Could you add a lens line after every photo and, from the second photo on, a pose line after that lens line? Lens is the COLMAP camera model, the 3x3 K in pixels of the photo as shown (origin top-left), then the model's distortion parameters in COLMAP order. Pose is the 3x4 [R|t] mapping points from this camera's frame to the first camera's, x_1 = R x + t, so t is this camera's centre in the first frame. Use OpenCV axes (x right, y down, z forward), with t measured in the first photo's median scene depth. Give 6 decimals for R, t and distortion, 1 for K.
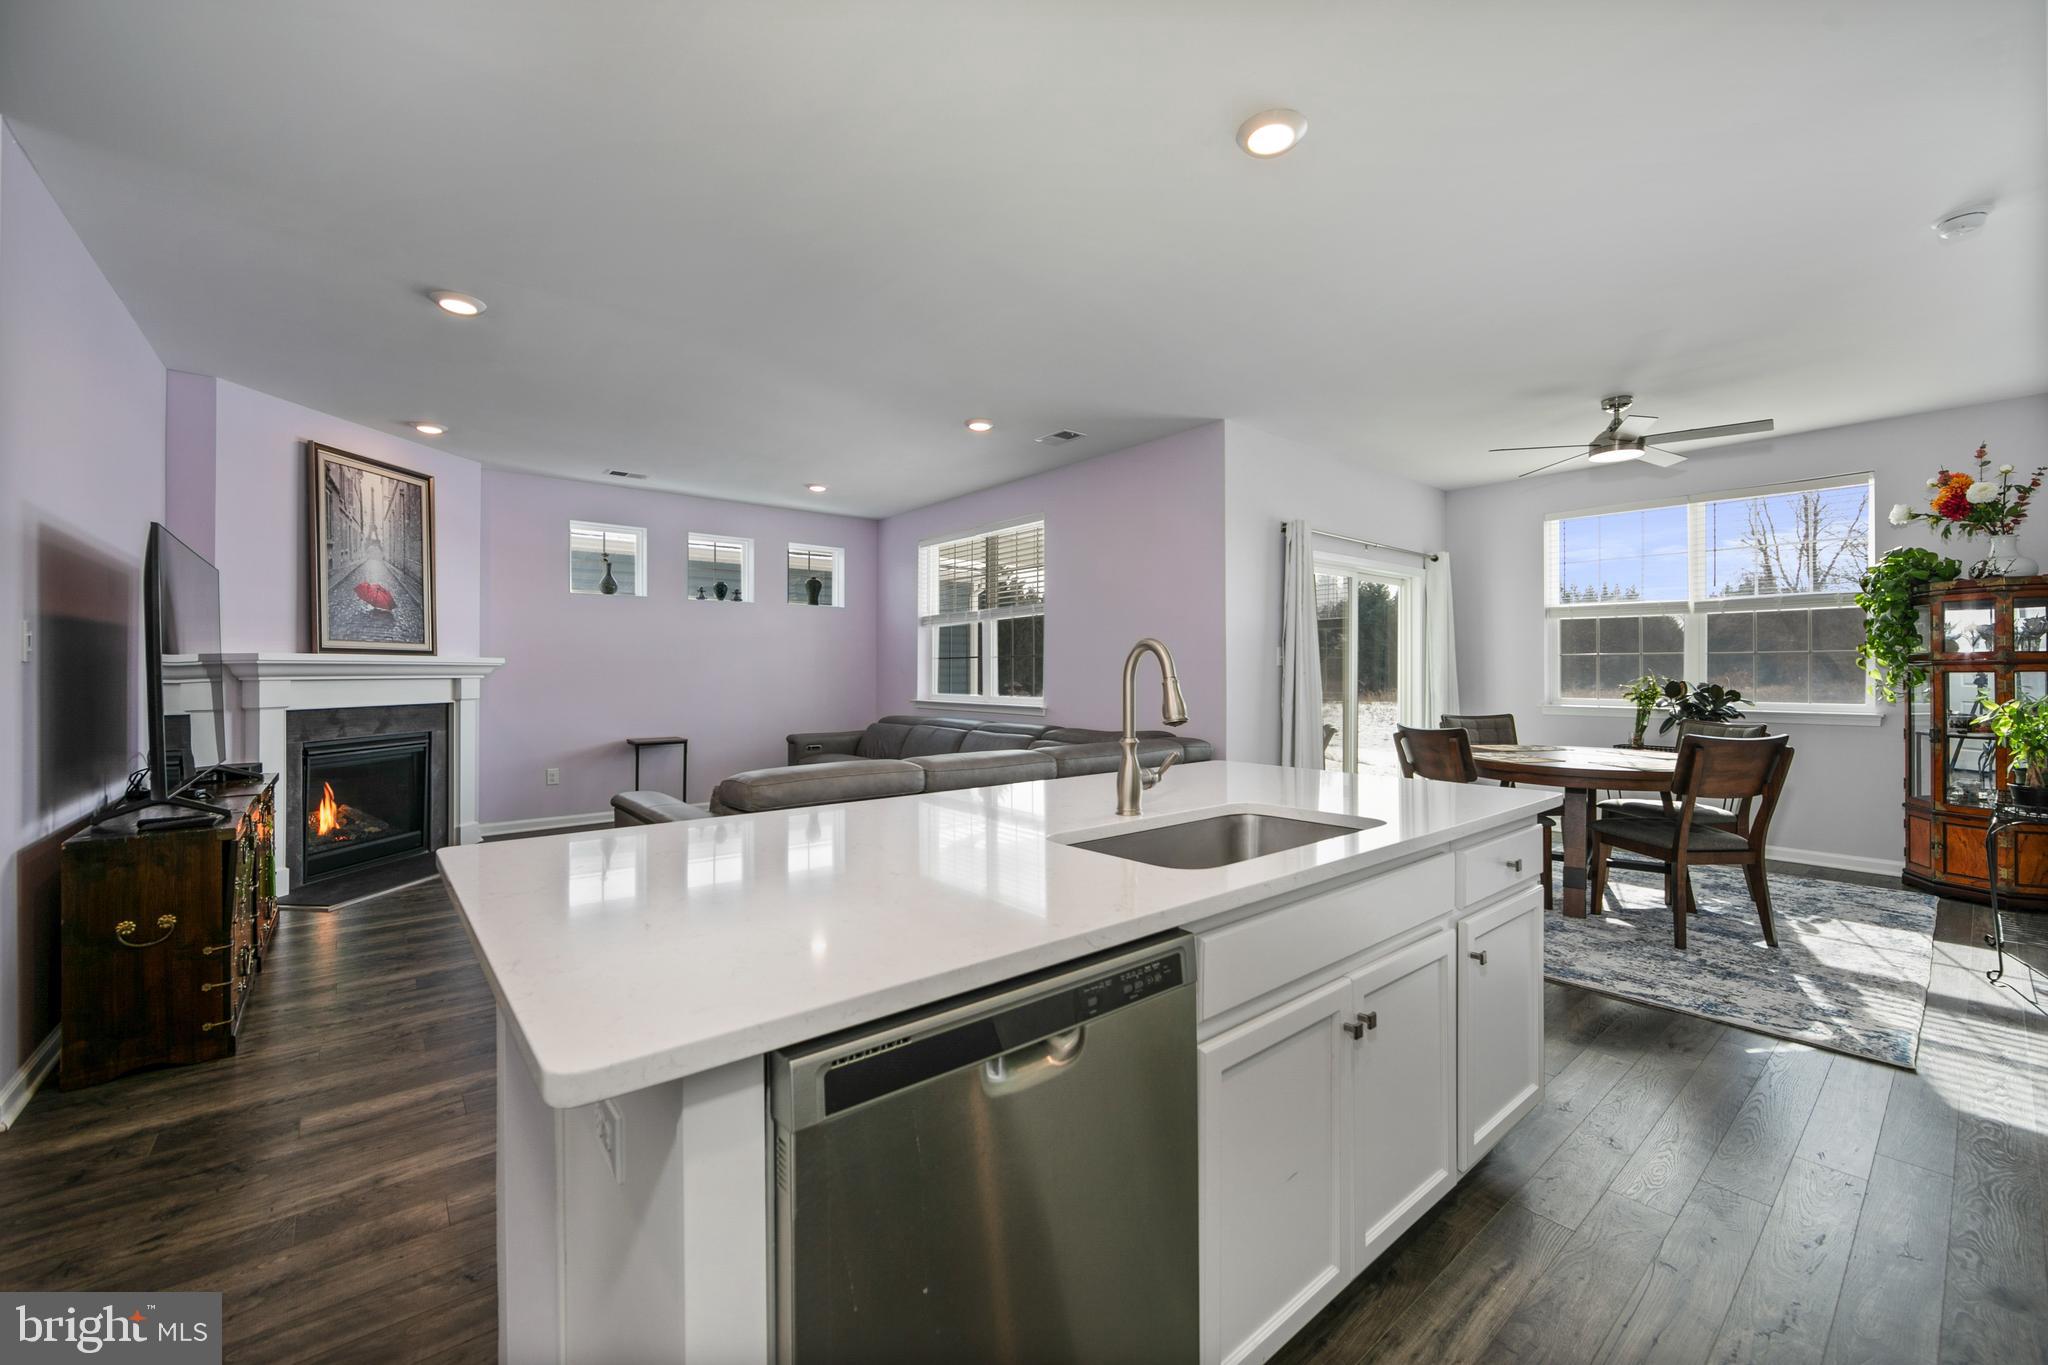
lens RADIAL K [[809.1, 0, 1035.1], [0, 809.1, 668.7], [0, 0, 1]] dist [-0.012818, 0.002194]
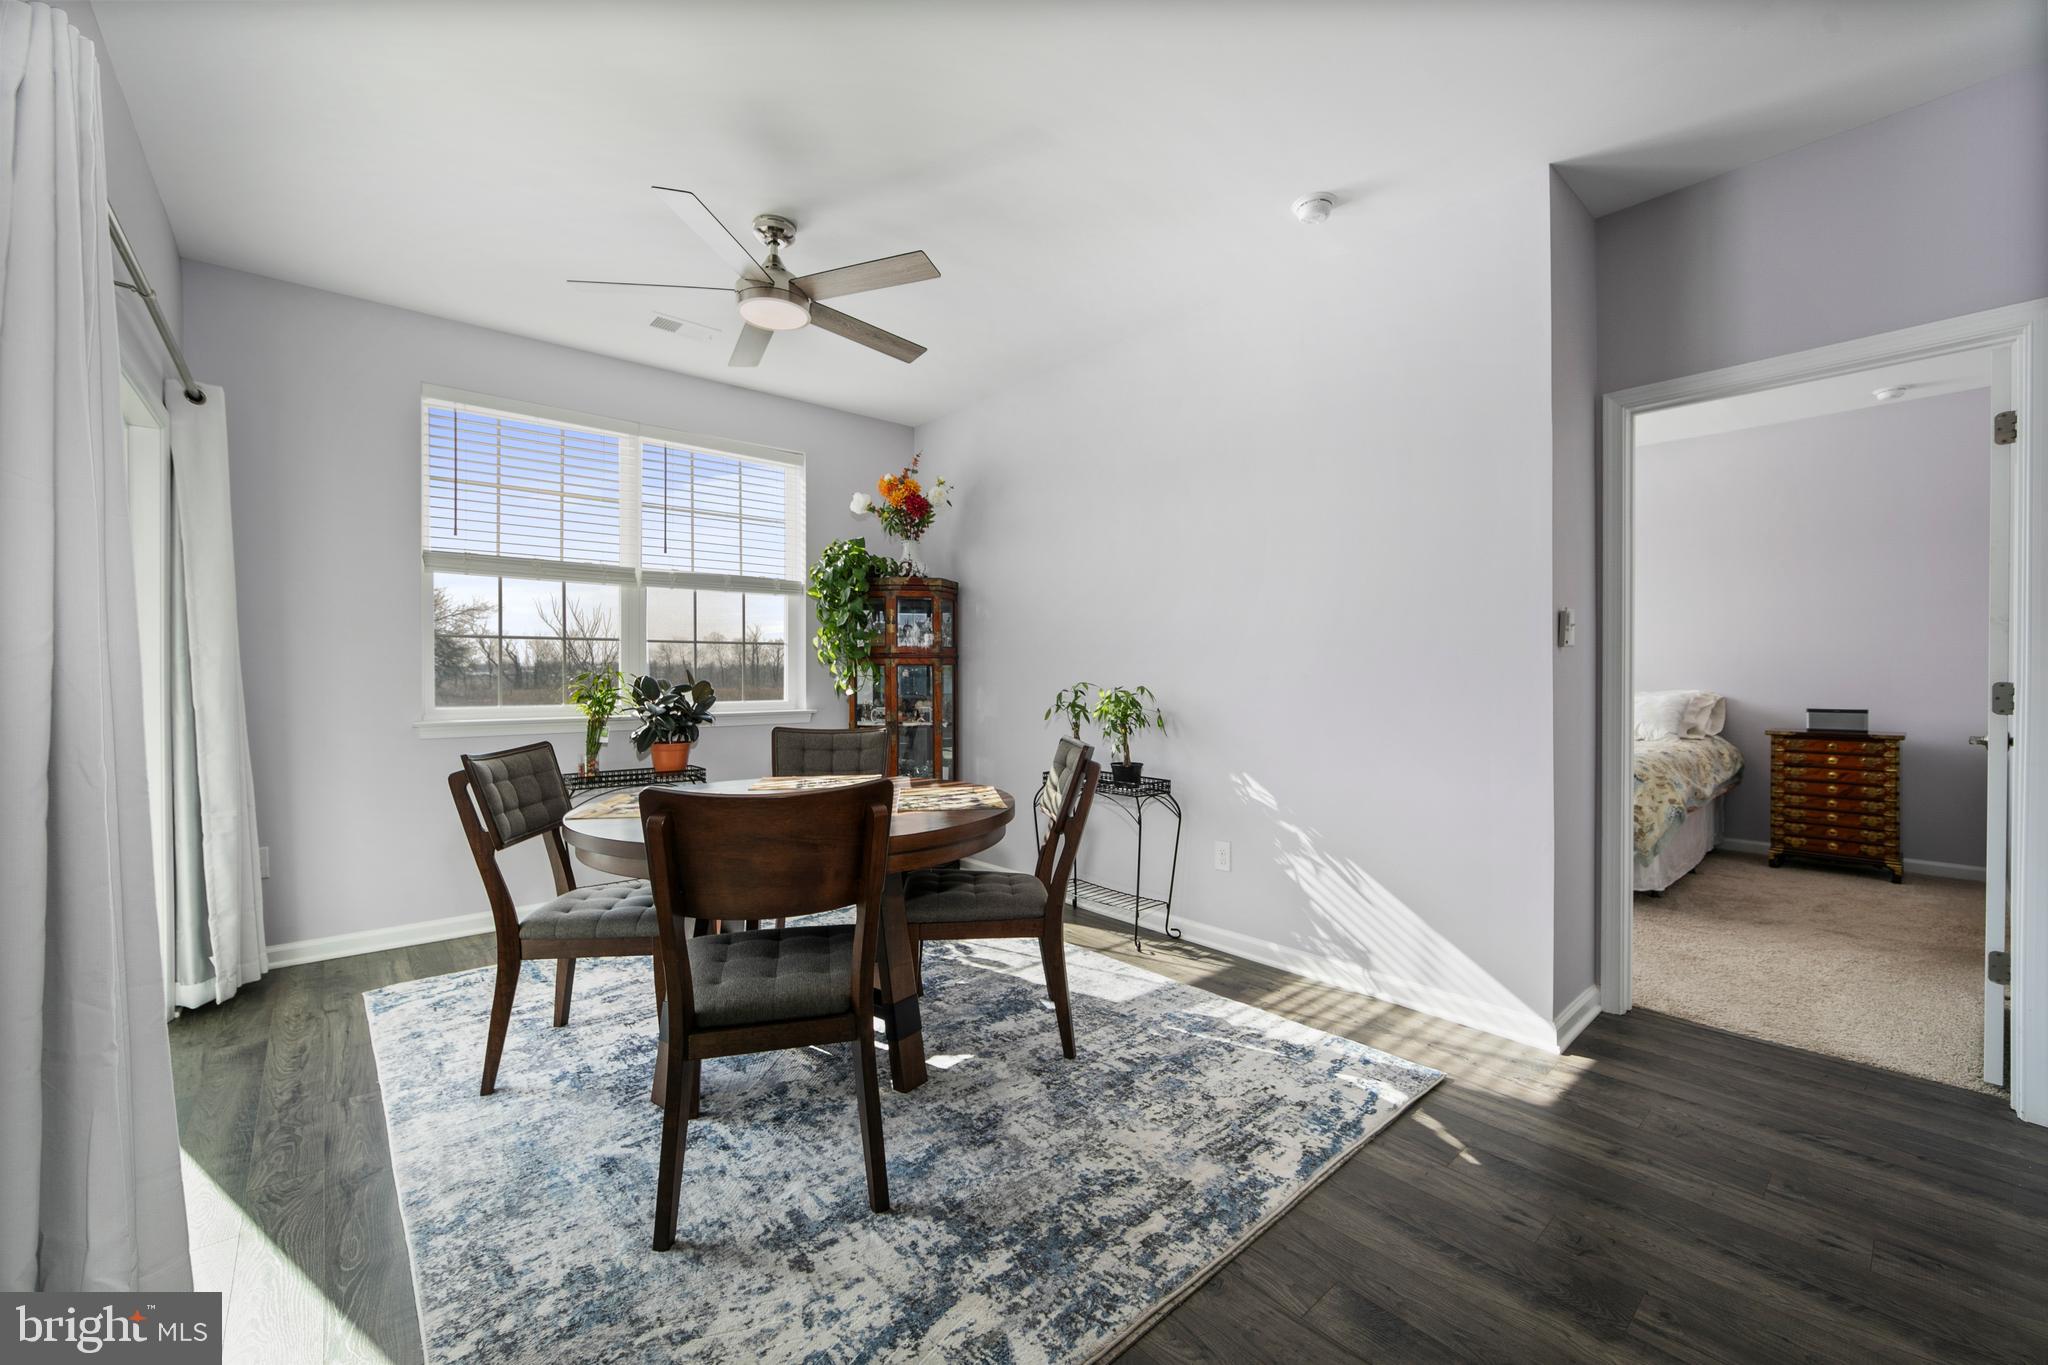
lens RADIAL K [[809.1, 0, 1030.8], [0, 809.1, 675.3], [0, 0, 1]] dist [-0.012818, 0.002194]
pose [[-0.032052, -0.000783, 0.999486, 0.087277], [-0.003636, 0.999993, 0.000666, 0.015525], [-0.999480, -0.003613, -0.032055, 0.807779]]
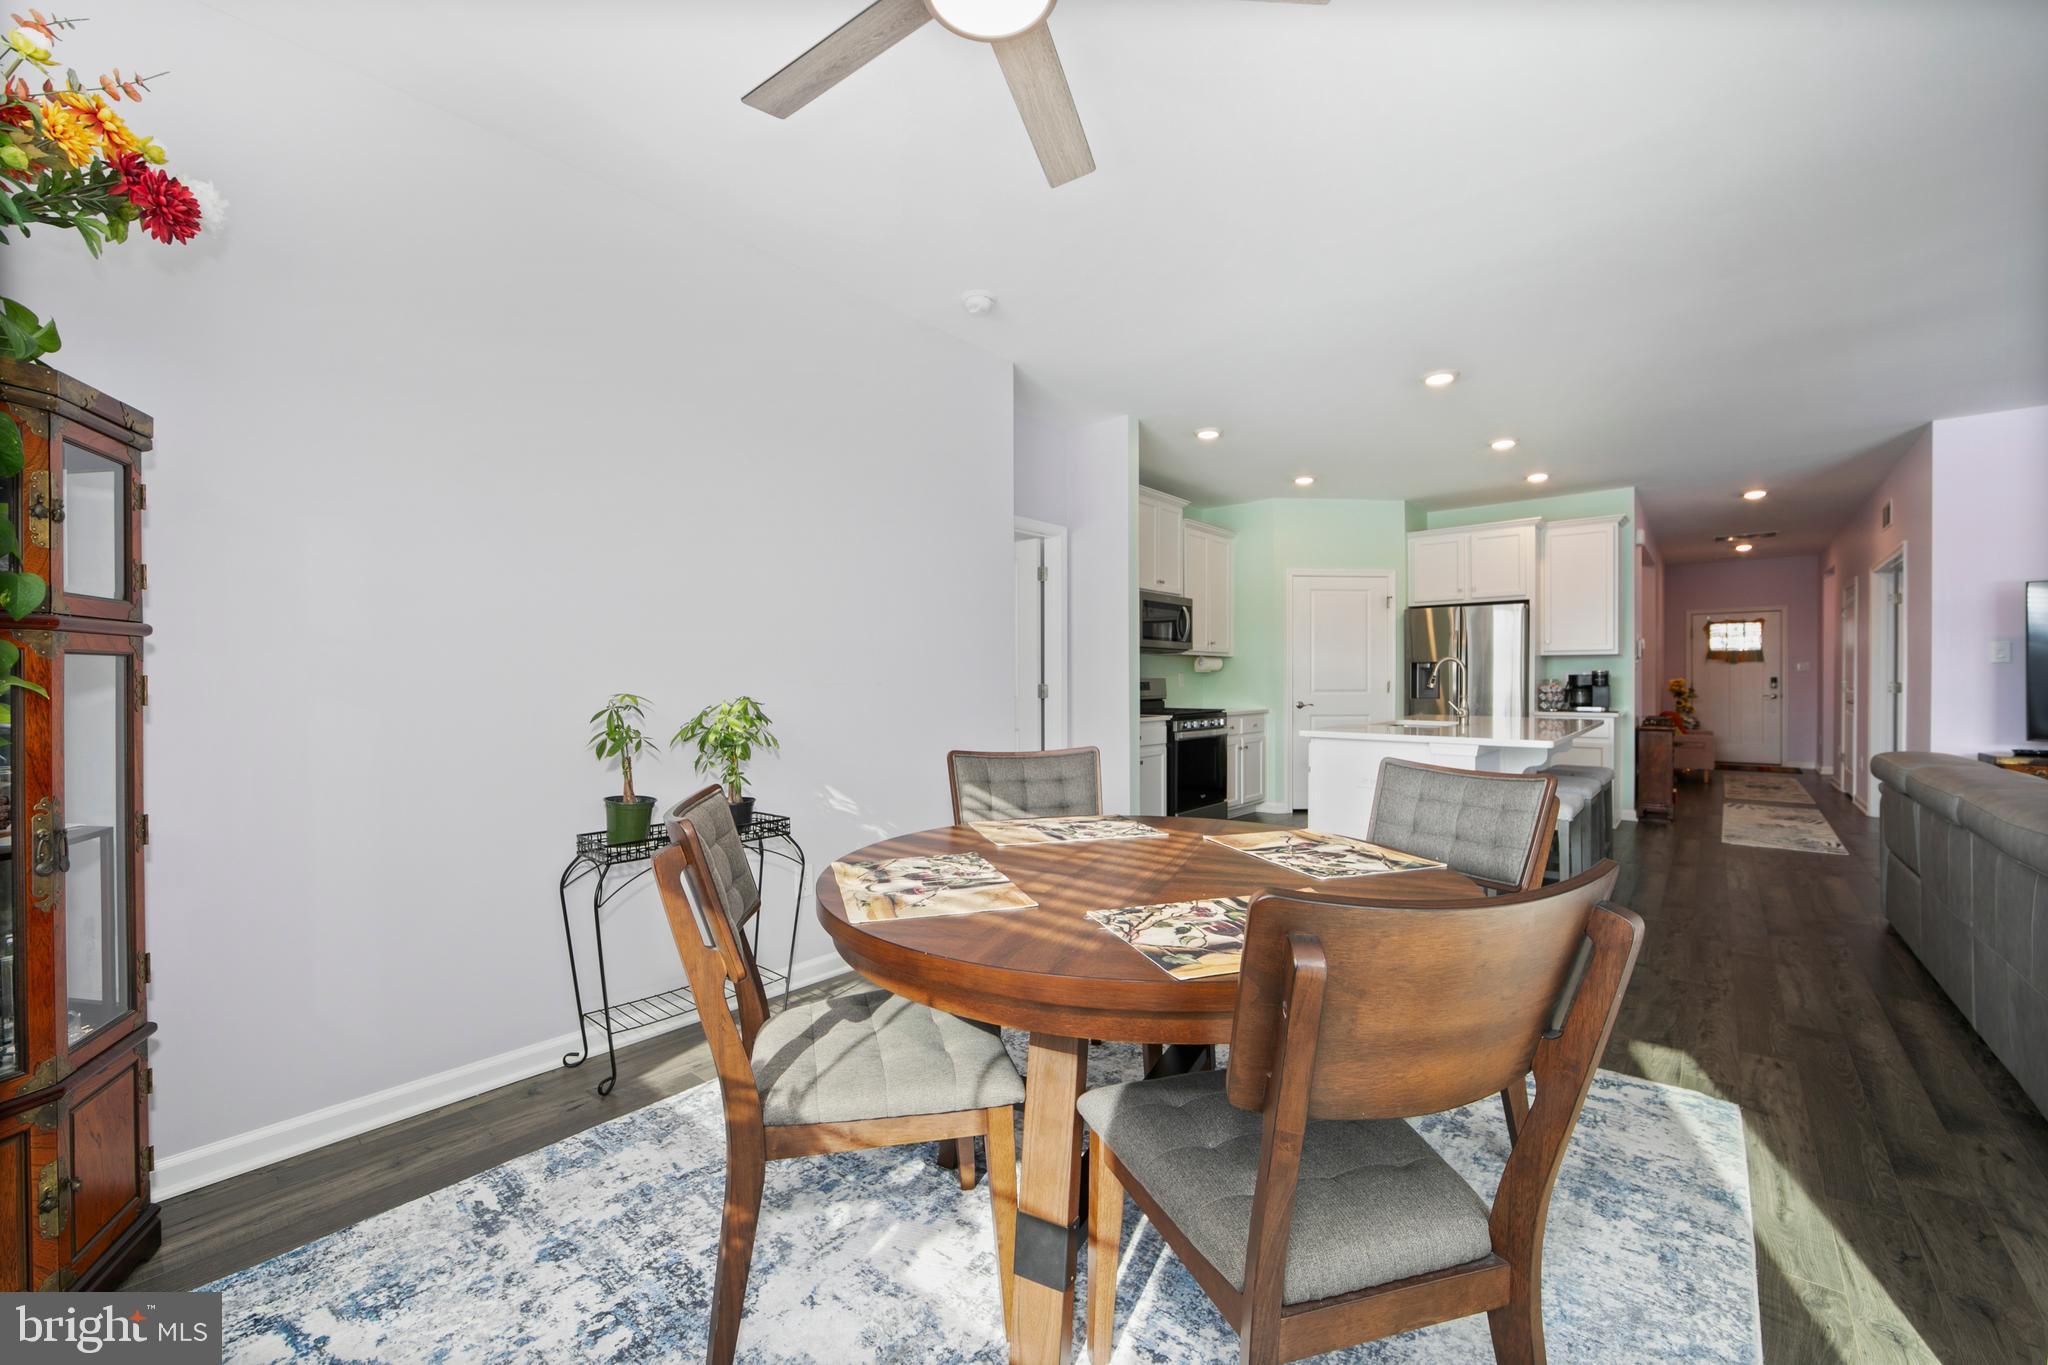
lens RADIAL K [[809.1, 0, 1030.2], [0, 809.1, 685.5], [0, 0, 1]] dist [-0.012818, 0.002194]
pose [[-0.984037, 0.004407, -0.177910, 0.754115], [0.004074, 0.999989, 0.002235, 0.016694], [0.177918, 0.001475, -0.984044, 1.302053]]
